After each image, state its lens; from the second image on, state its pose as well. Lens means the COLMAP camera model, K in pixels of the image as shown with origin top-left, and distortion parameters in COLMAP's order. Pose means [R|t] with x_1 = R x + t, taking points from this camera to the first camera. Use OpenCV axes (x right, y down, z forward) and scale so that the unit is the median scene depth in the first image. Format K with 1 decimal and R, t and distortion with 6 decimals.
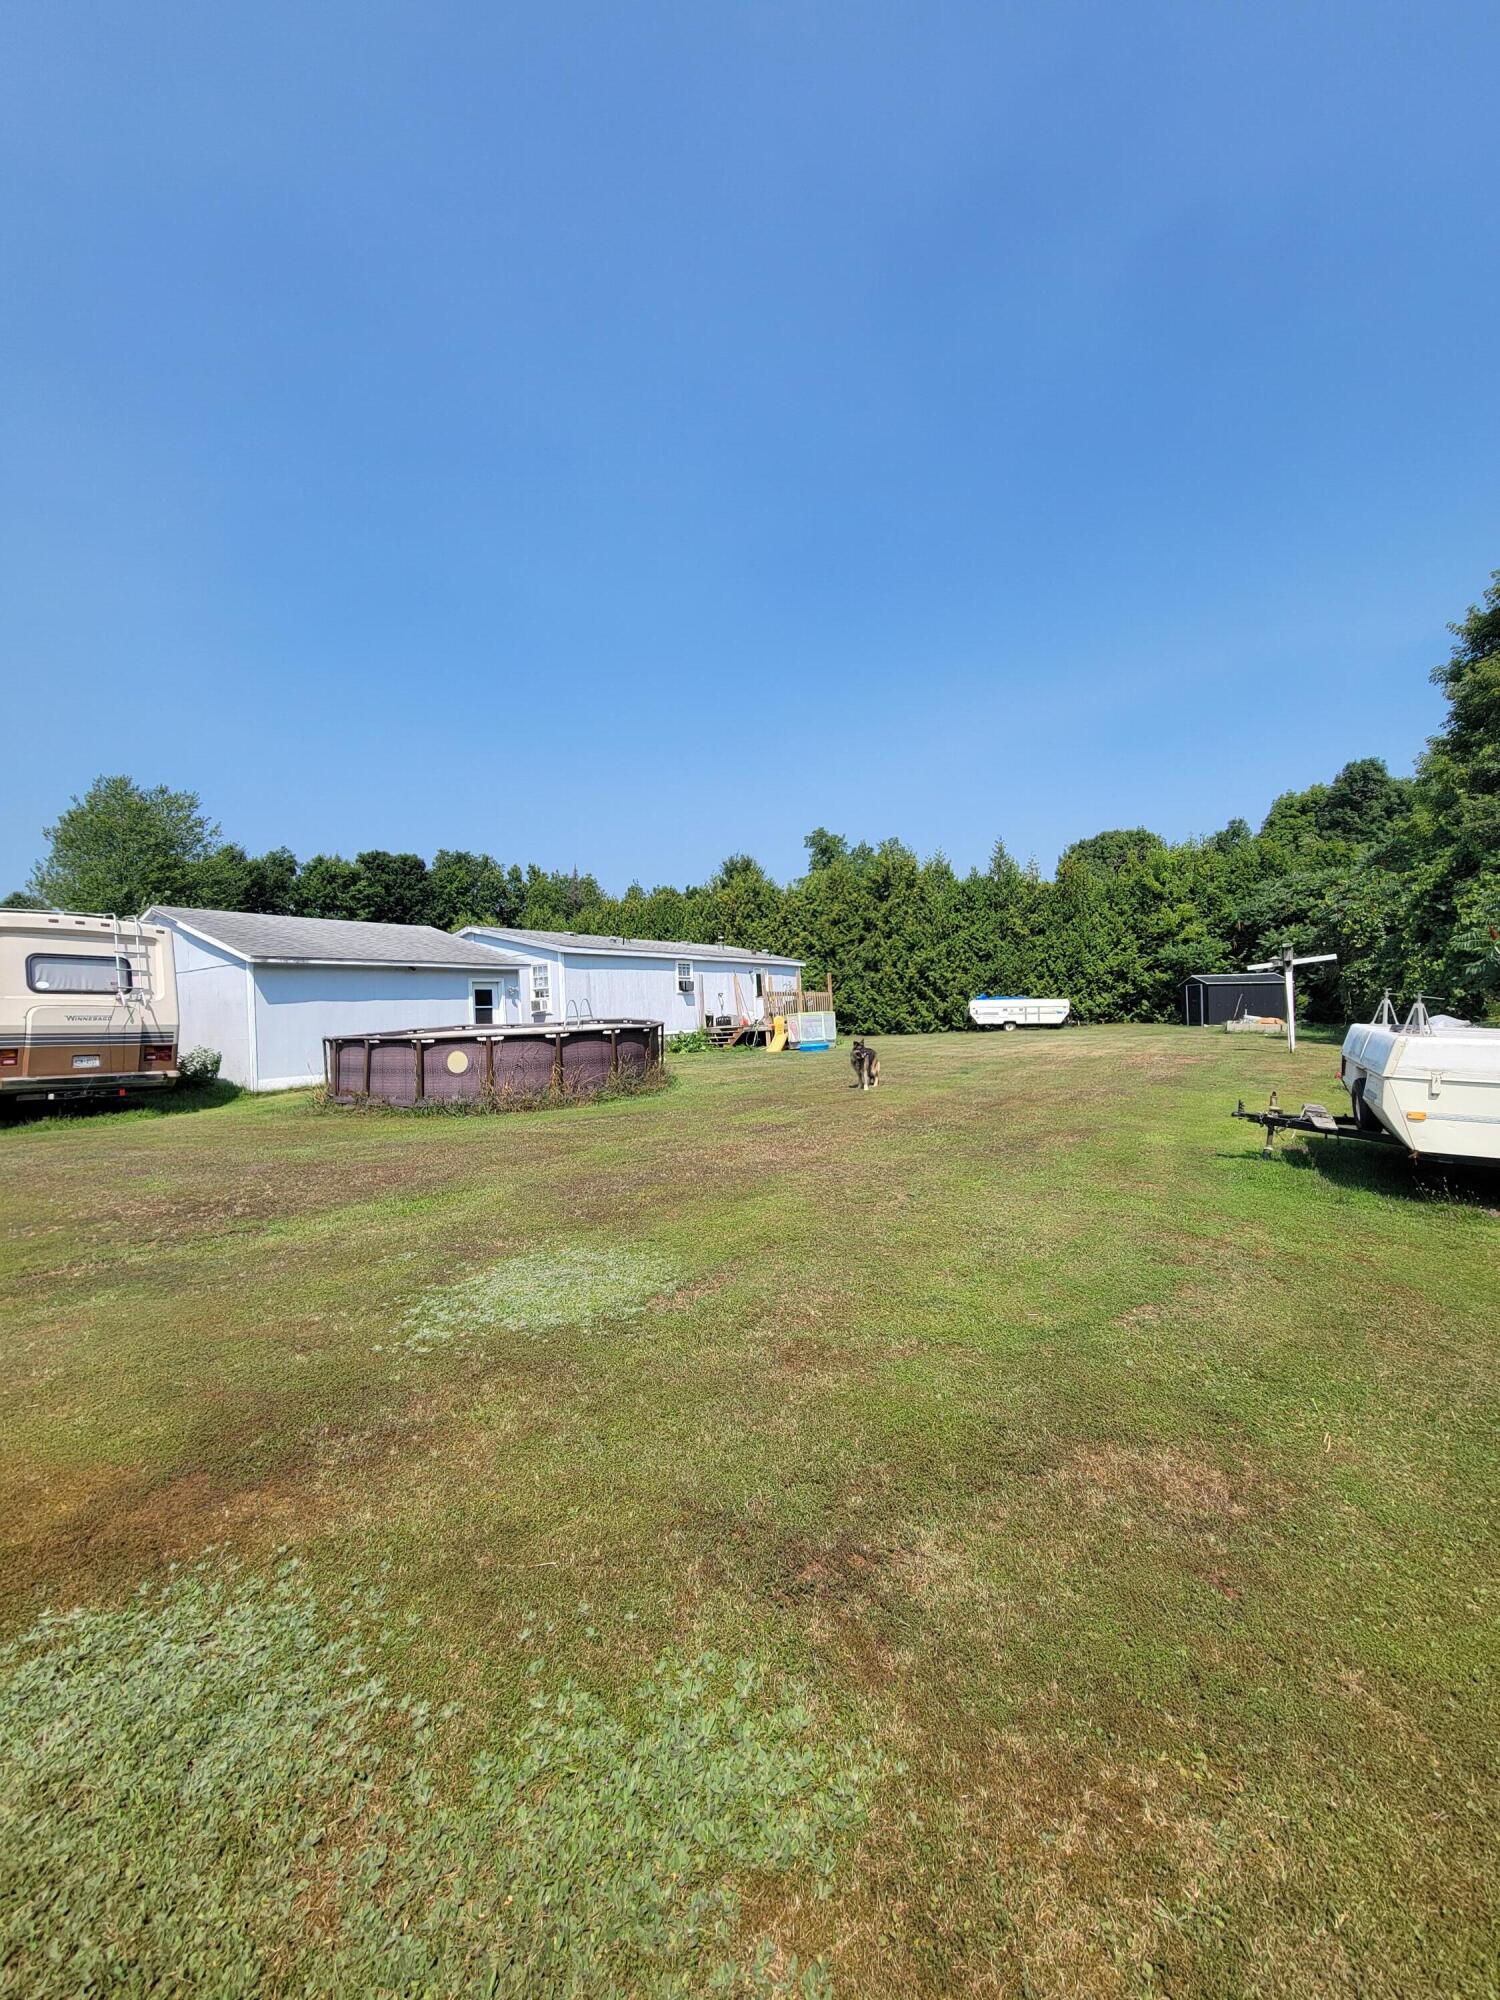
lens RADIAL K [[804.9, 0, 750.0], [0, 804.9, 1000.0], [0, 0, 1]] dist [0.008895, 0.000123]
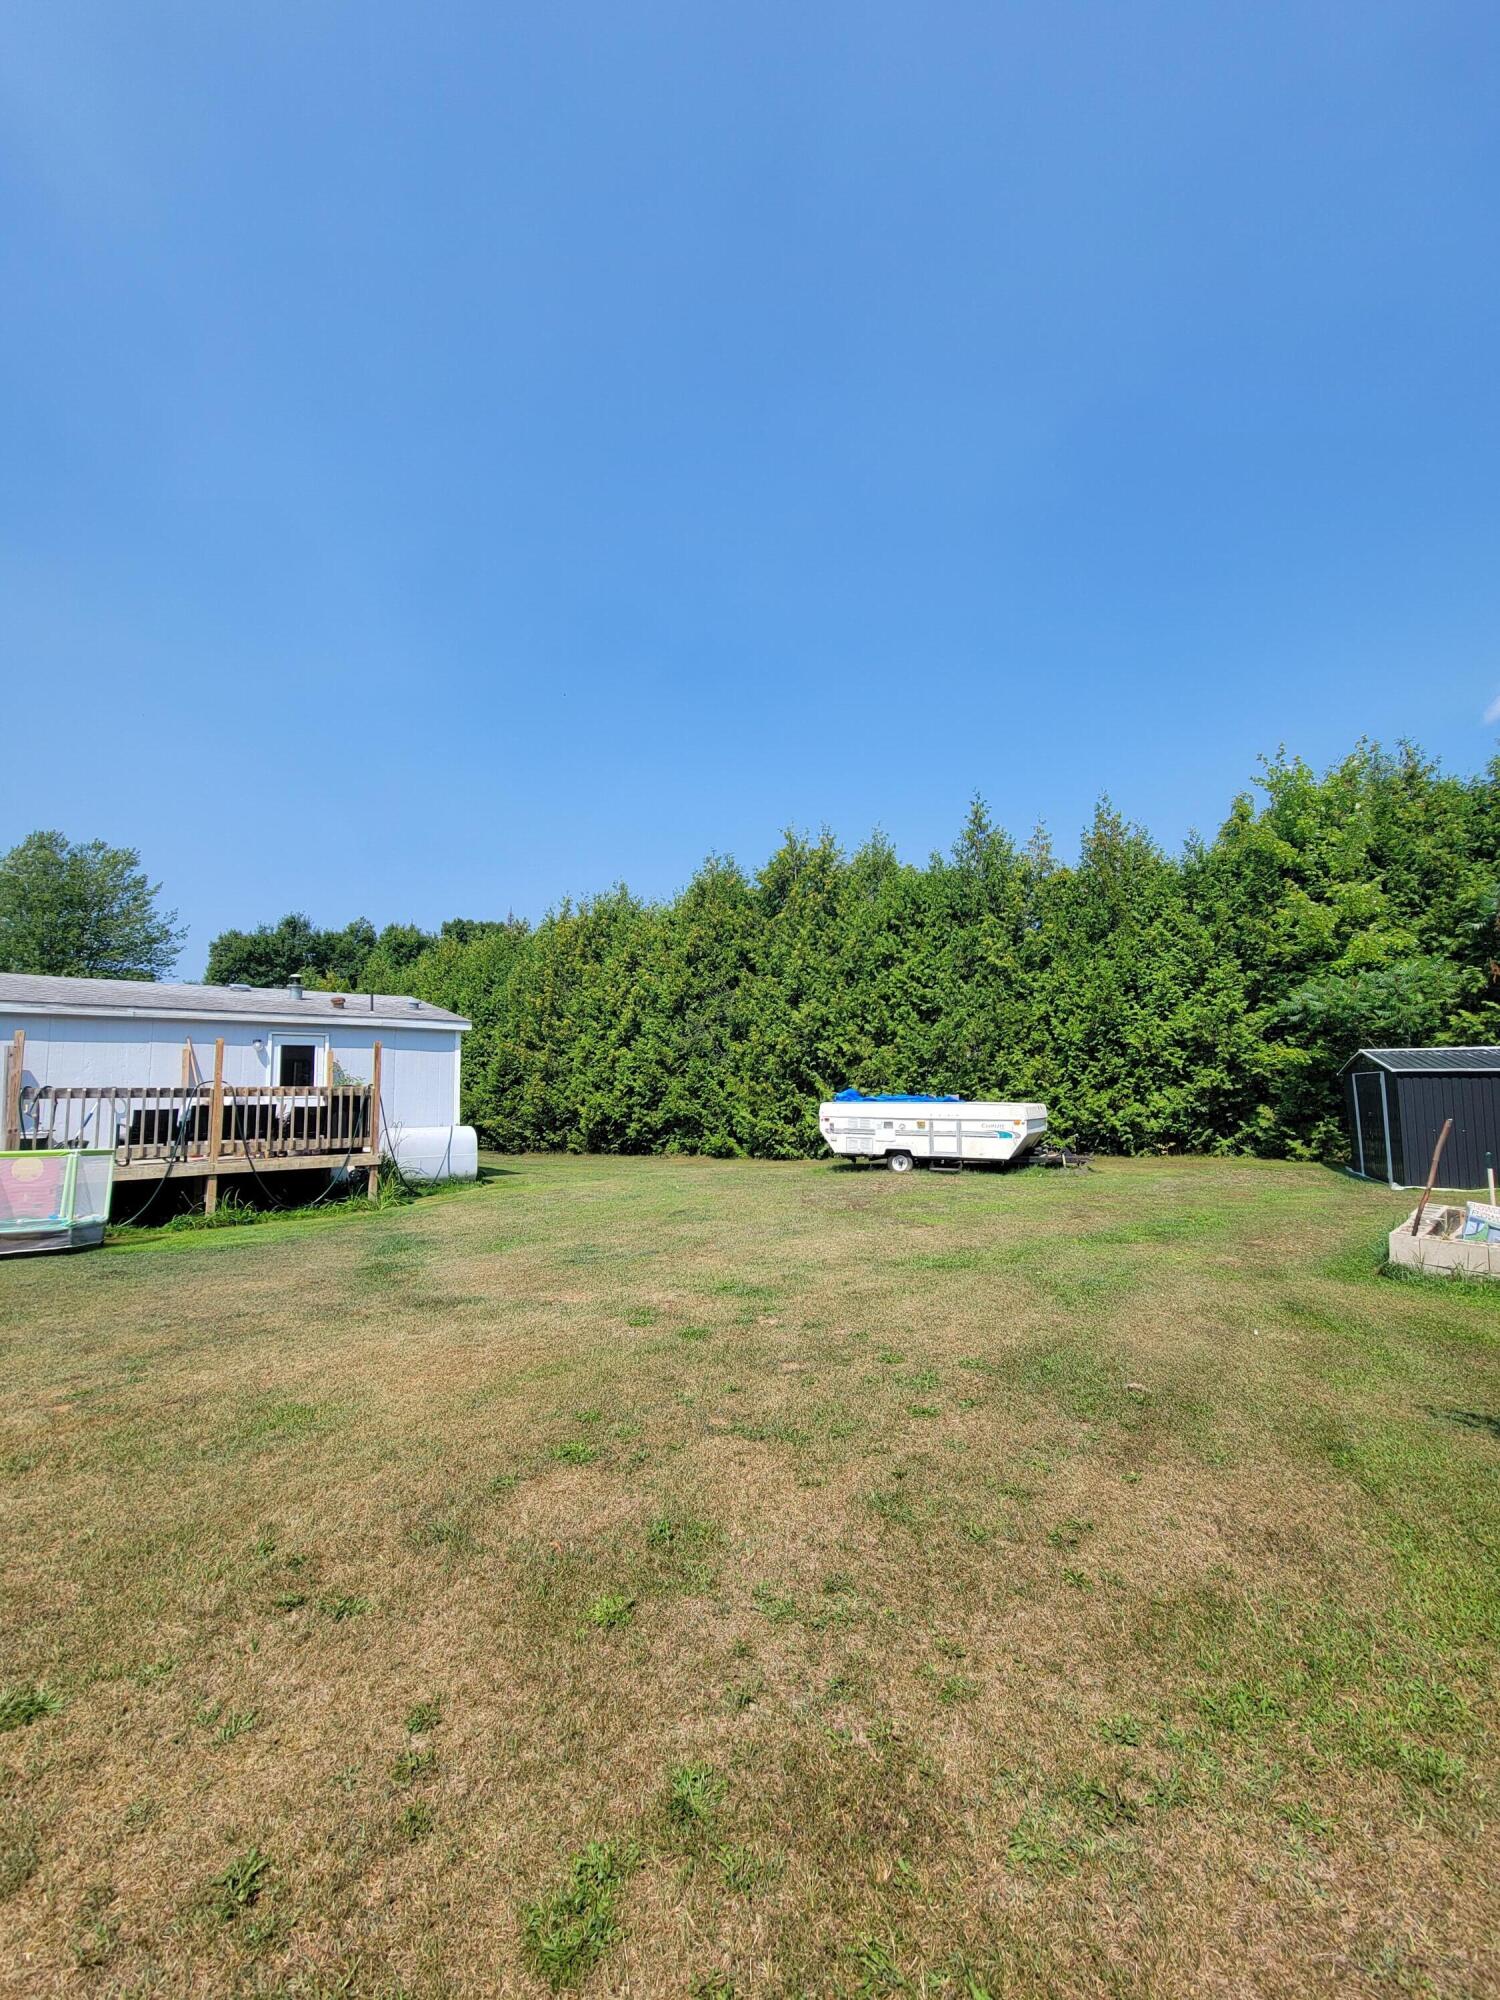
lens RADIAL K [[804.9, 0, 750.0], [0, 804.9, 1000.0], [0, 0, 1]] dist [0.008895, 0.000123]
pose [[0.965693, -0.014108, -0.259303, 0.331259], [-0.009941, 0.995783, -0.091200, -0.014169], [0.259496, 0.090649, 0.961480, 0.494140]]
